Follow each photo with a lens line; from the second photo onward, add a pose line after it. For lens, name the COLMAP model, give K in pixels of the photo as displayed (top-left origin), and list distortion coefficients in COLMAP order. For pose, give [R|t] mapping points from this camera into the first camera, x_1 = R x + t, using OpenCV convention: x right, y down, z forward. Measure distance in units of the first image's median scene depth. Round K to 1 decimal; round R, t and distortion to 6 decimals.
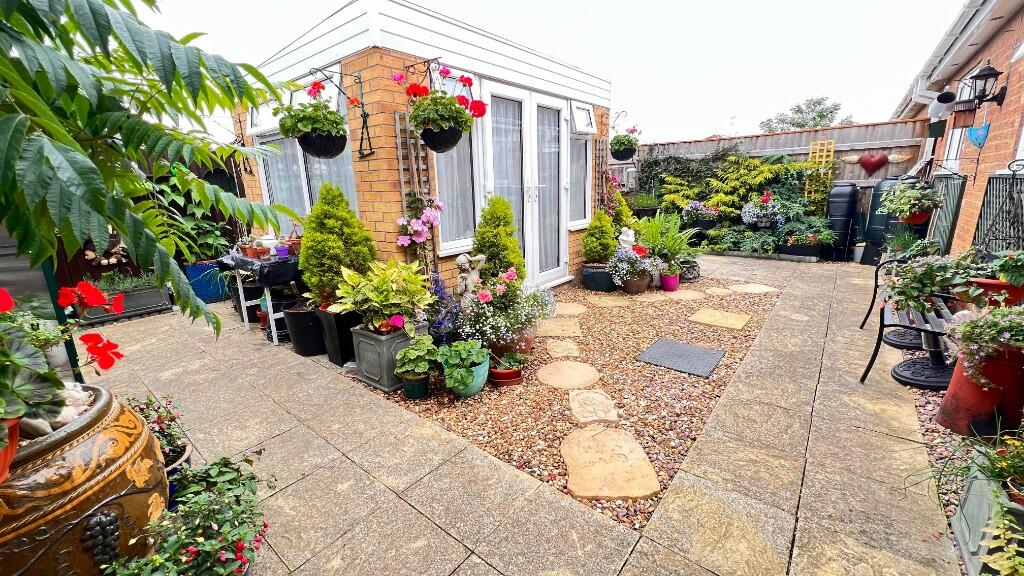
lens RADIAL K [[412.7, 0, 508.1], [0, 412.7, 283.6], [0, 0, 1]] dist [-0.000960, -0.000823]
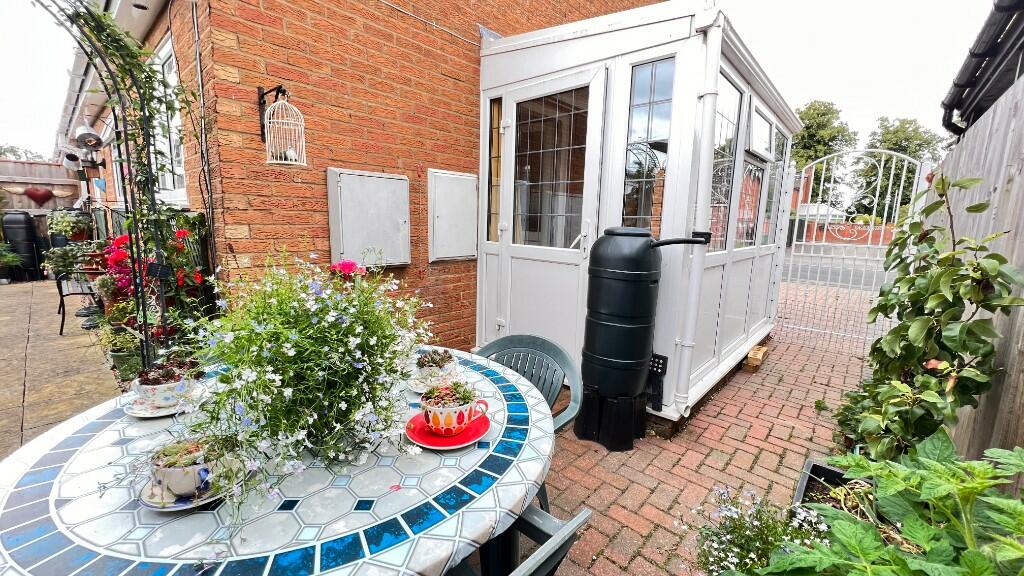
lens RADIAL K [[412.7, 0, 507.6], [0, 412.7, 284.1], [0, 0, 1]] dist [-0.000960, -0.000823]
pose [[0.044806, -0.120352, 0.991720, -0.493868], [0.198294, 0.974035, 0.109247, 0.178076], [-0.979118, 0.191757, 0.067508, -0.667149]]
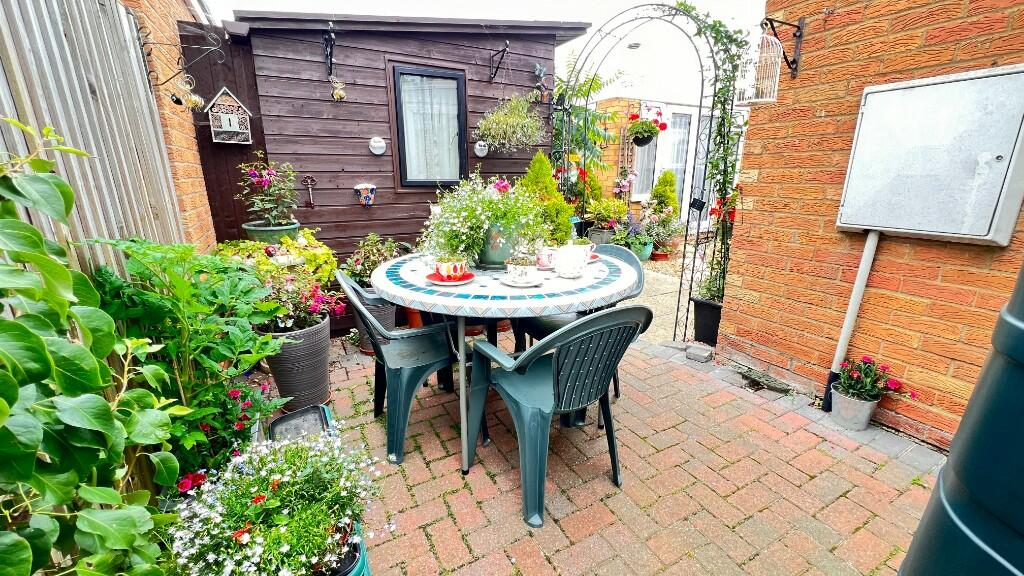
lens RADIAL K [[412.7, 0, 512.0], [0, 412.7, 291.6], [0, 0, 1]] dist [-0.000960, -0.000823]
pose [[0.924008, 0.127595, -0.360457, 0.067154], [-0.105894, 0.991201, 0.079416, 0.272076], [0.367418, -0.035210, 0.929389, -1.053349]]
